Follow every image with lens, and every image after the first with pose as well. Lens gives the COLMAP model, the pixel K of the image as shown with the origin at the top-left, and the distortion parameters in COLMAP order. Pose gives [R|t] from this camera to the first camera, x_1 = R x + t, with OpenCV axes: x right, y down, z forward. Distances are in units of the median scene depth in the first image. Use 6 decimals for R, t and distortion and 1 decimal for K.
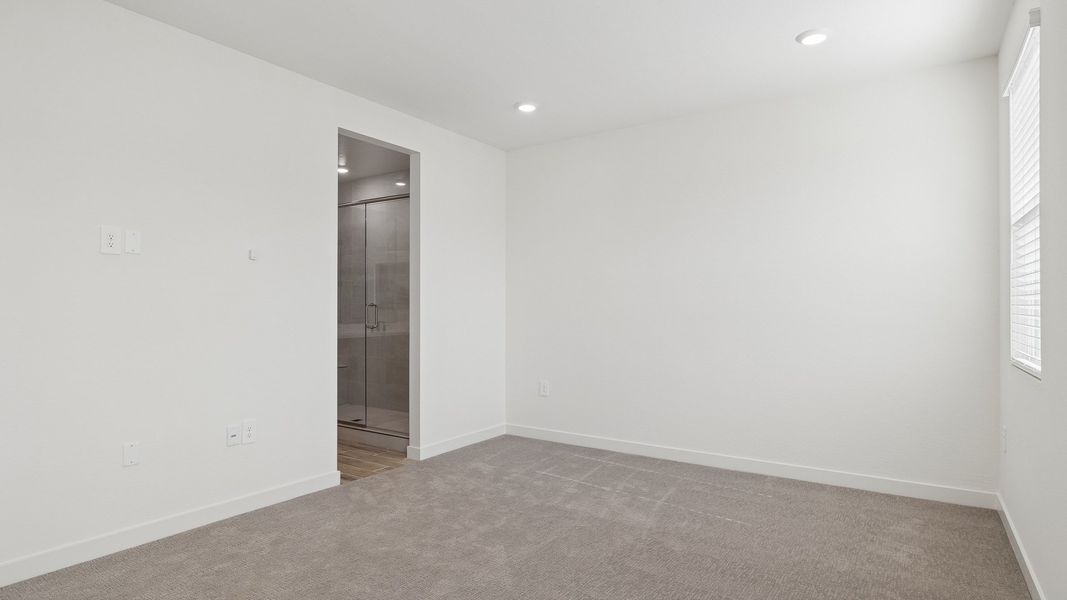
lens RADIAL K [[551.7, 0, 535.5], [0, 551.7, 303.5], [0, 0, 1]] dist [0.000922, 0.000751]
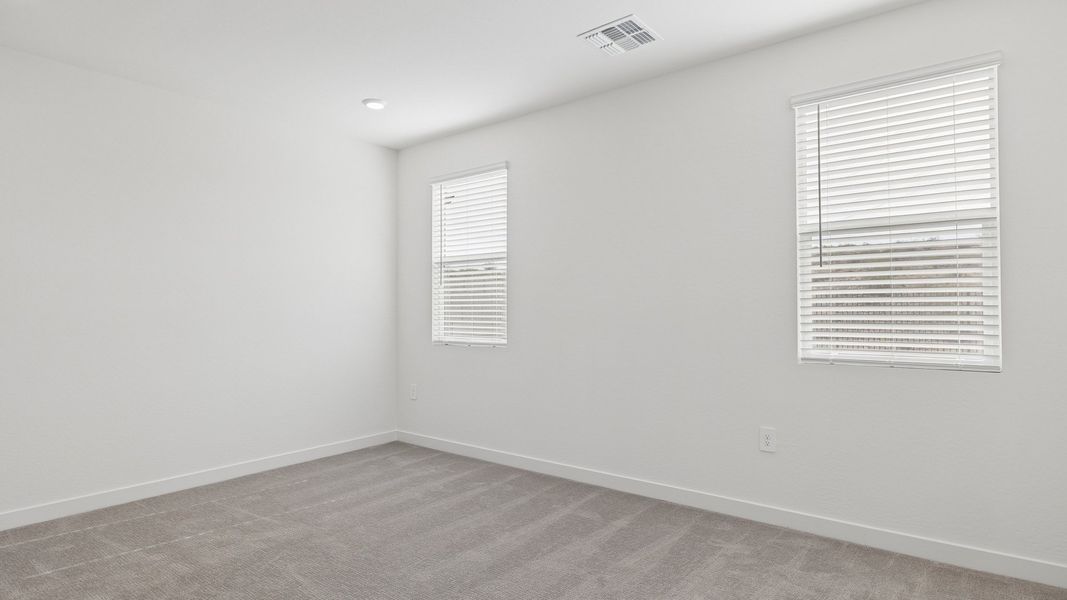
lens RADIAL K [[551.7, 0, 531.1], [0, 551.7, 296.1], [0, 0, 1]] dist [0.000922, 0.000751]
pose [[0.083713, 0.033219, 0.995936, -0.621082], [-0.003751, 0.999448, -0.033021, 0.010744], [-0.996483, -0.000972, 0.083791, 0.424175]]
